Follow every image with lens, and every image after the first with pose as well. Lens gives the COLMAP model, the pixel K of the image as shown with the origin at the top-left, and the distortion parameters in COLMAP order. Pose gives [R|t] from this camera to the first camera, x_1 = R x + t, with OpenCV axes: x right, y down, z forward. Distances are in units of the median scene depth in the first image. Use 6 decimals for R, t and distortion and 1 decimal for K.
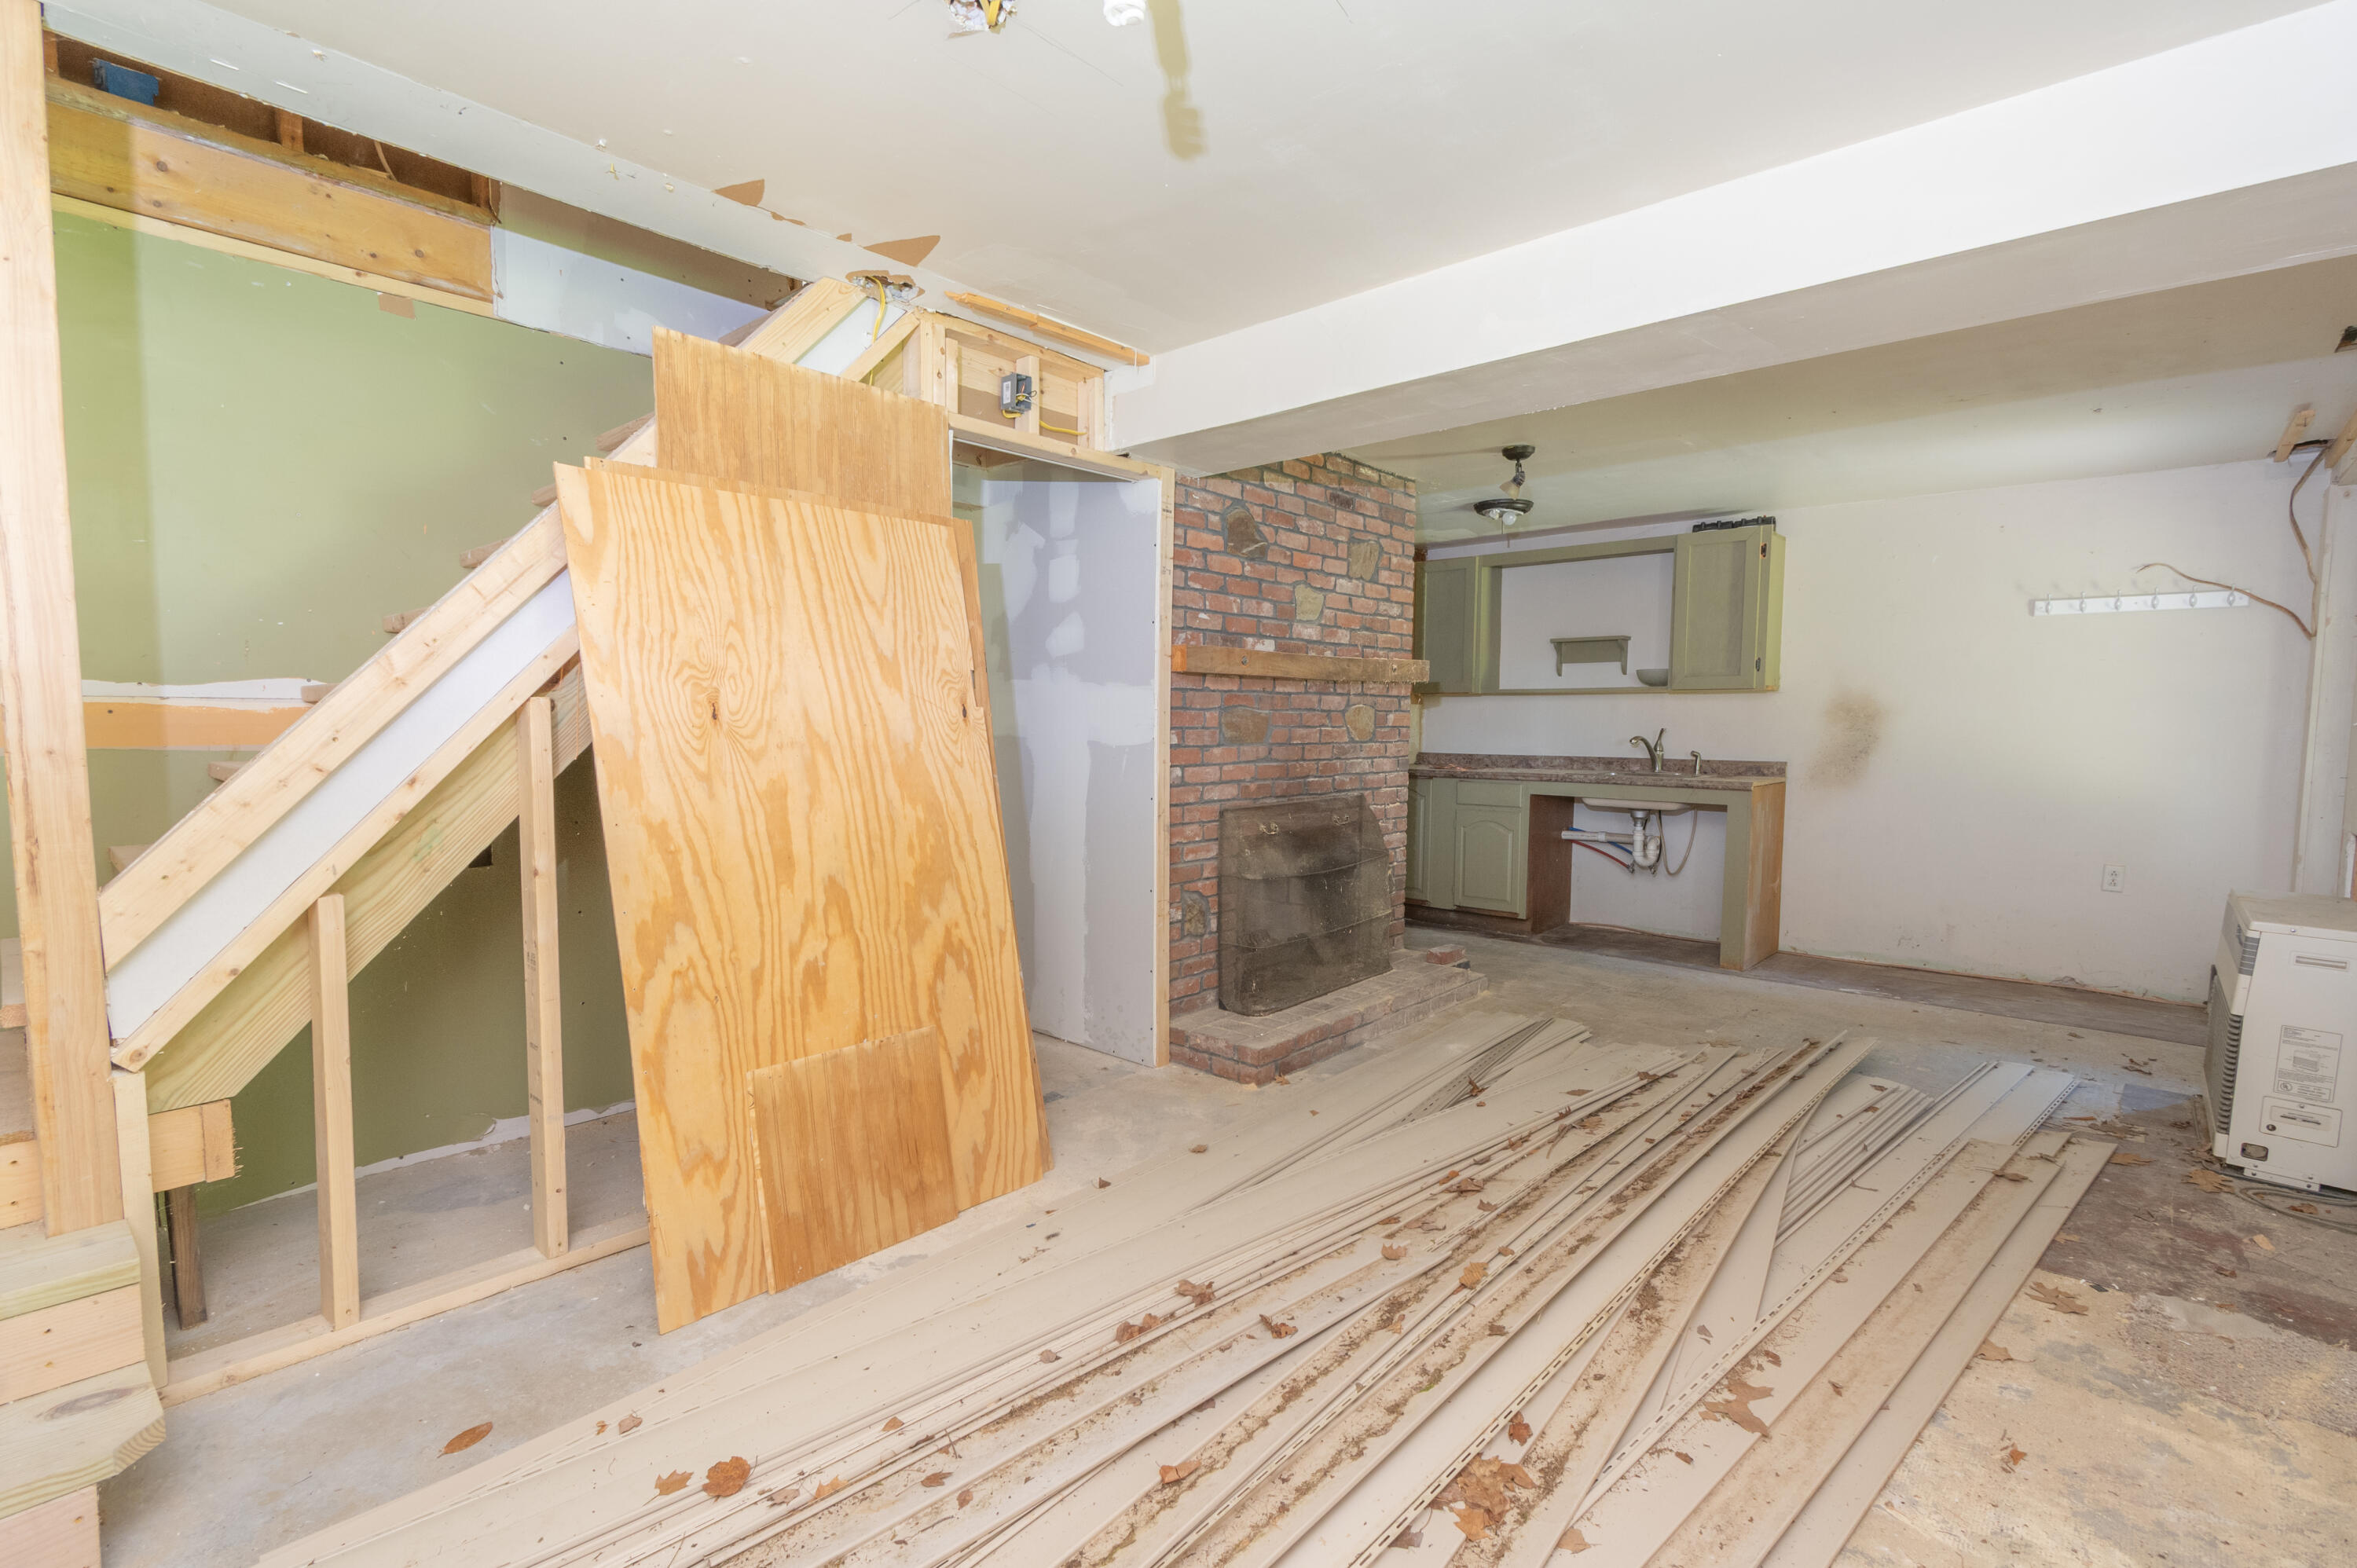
lens RADIAL K [[1108.3, 0, 1205.5], [0, 1108.3, 808.8], [0, 0, 1]] dist [0.012139, -0.007996]
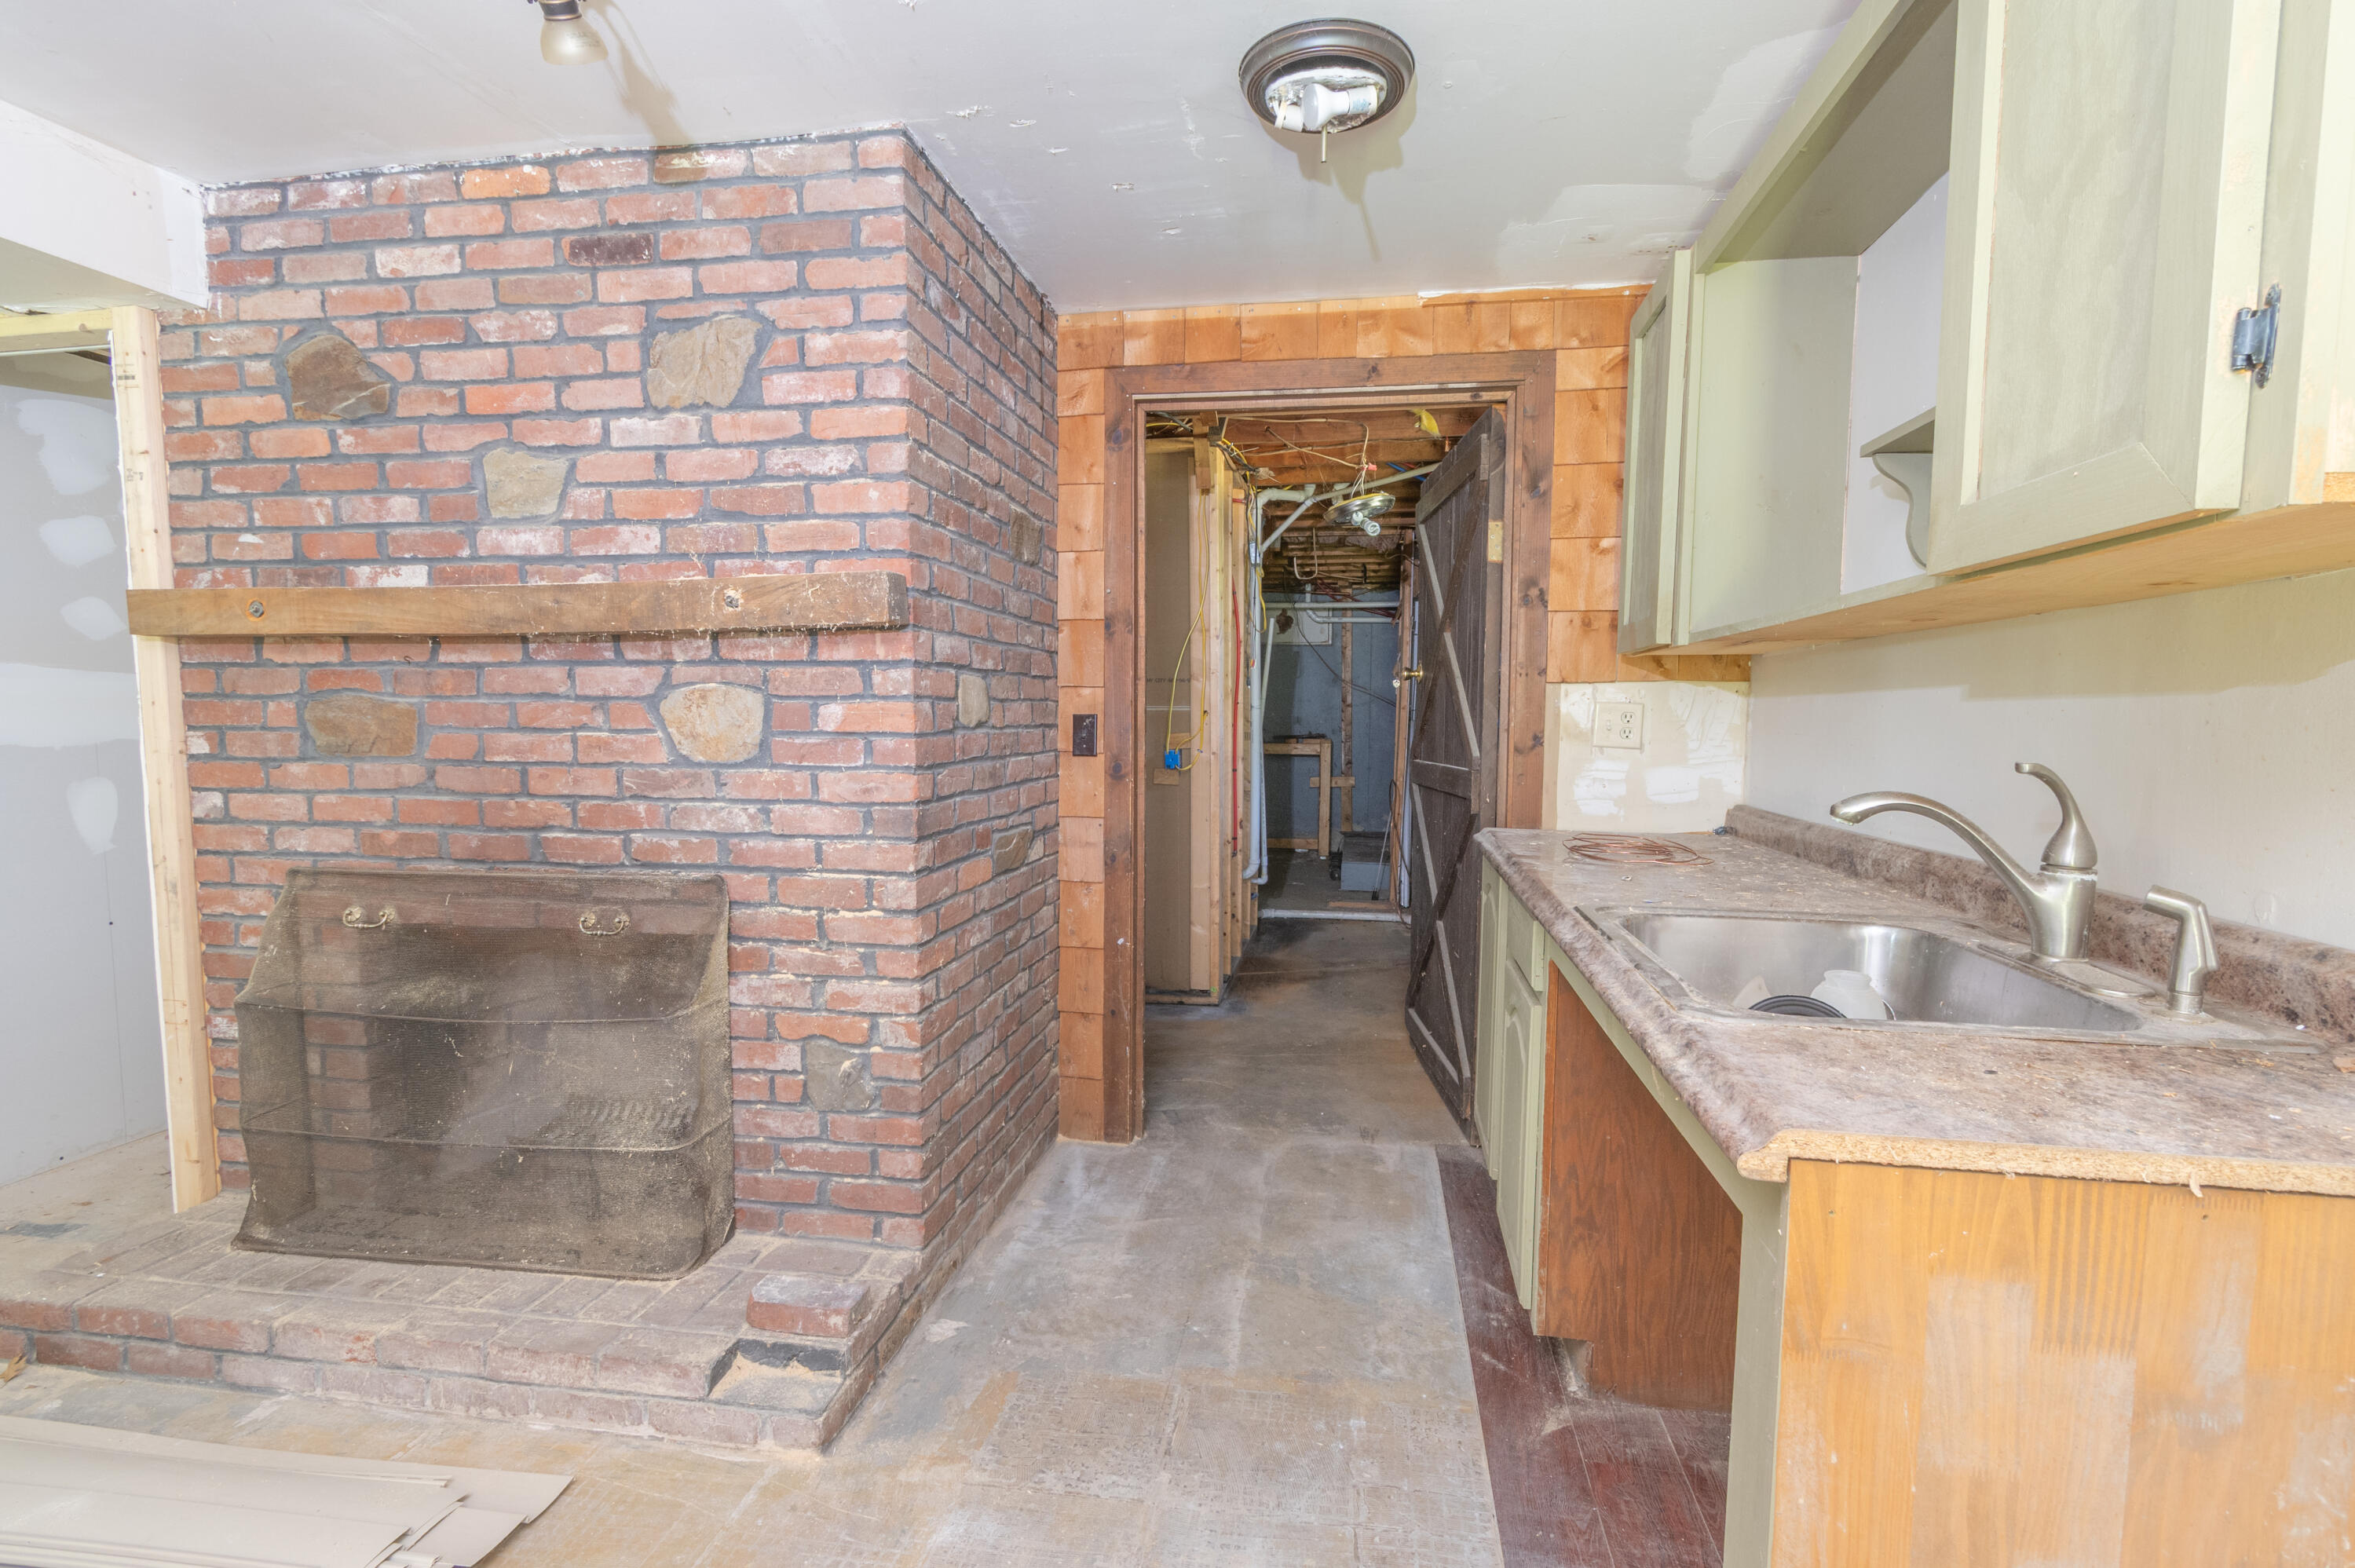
lens RADIAL K [[1107.3, 0, 1204.5], [0, 1107.3, 808.8], [0, 0, 1]] dist [0.012139, -0.007996]
pose [[0.511984, 0.068874, -0.856229, 0.712718], [-0.073534, 0.996636, 0.036198, -0.082477], [0.855842, 0.044429, 0.515326, 1.046390]]
